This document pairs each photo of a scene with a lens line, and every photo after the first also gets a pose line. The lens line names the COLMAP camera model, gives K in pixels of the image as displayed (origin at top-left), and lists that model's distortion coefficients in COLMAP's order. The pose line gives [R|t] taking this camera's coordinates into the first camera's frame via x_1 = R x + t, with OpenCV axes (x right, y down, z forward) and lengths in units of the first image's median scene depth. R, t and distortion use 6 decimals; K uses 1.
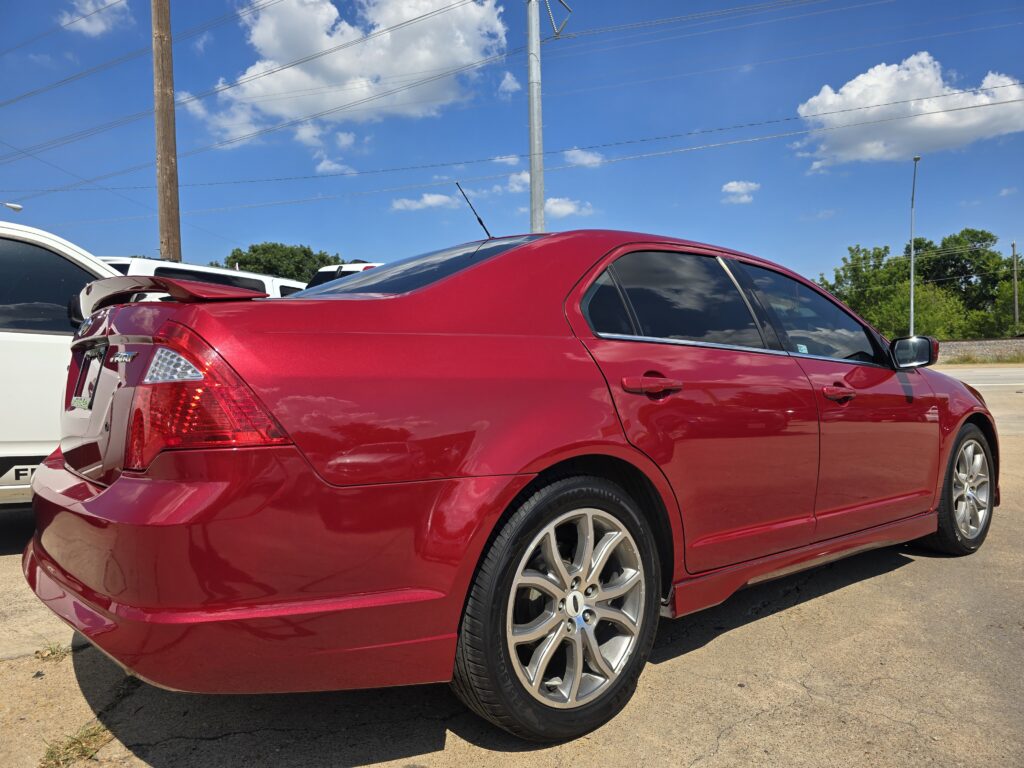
lens RADIAL K [[683.3, 0, 512.0], [0, 683.3, 384.0], [0, 0, 1]] dist [0.069368, -0.061910]
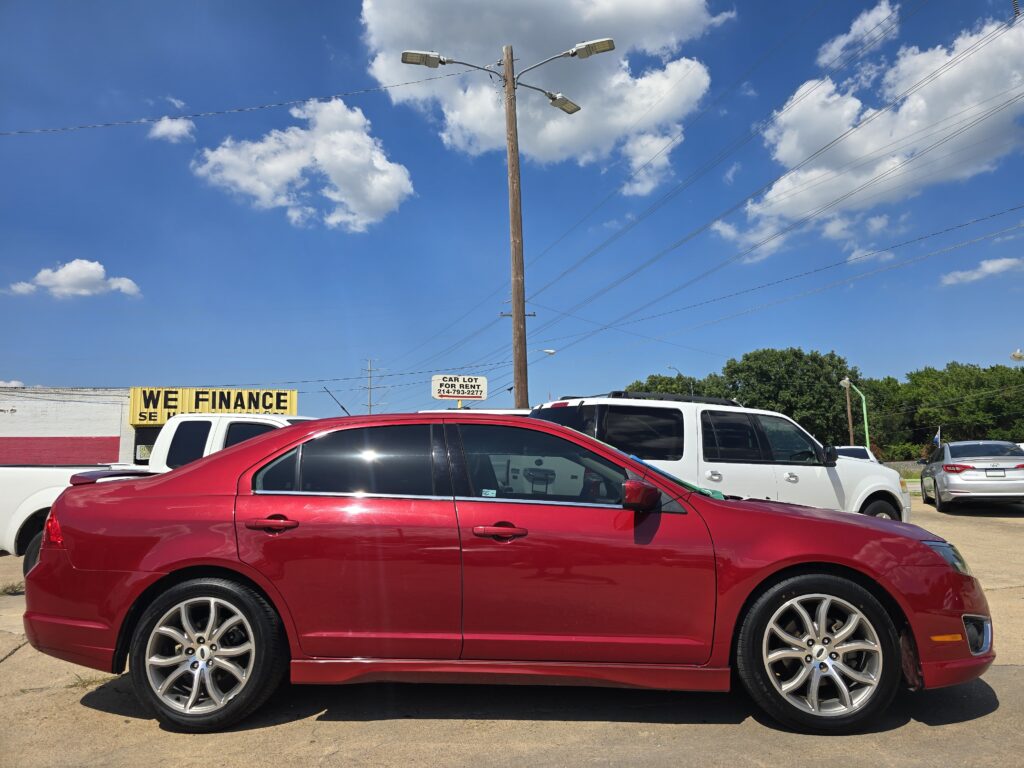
lens RADIAL K [[683.3, 0, 512.0], [0, 683.3, 384.0], [0, 0, 1]] dist [0.069368, -0.061910]
pose [[0.738636, -0.093862, -0.667538, 1.242602], [-0.004984, 0.989471, -0.144644, -0.067700], [0.674087, 0.110166, 0.730391, 0.109505]]
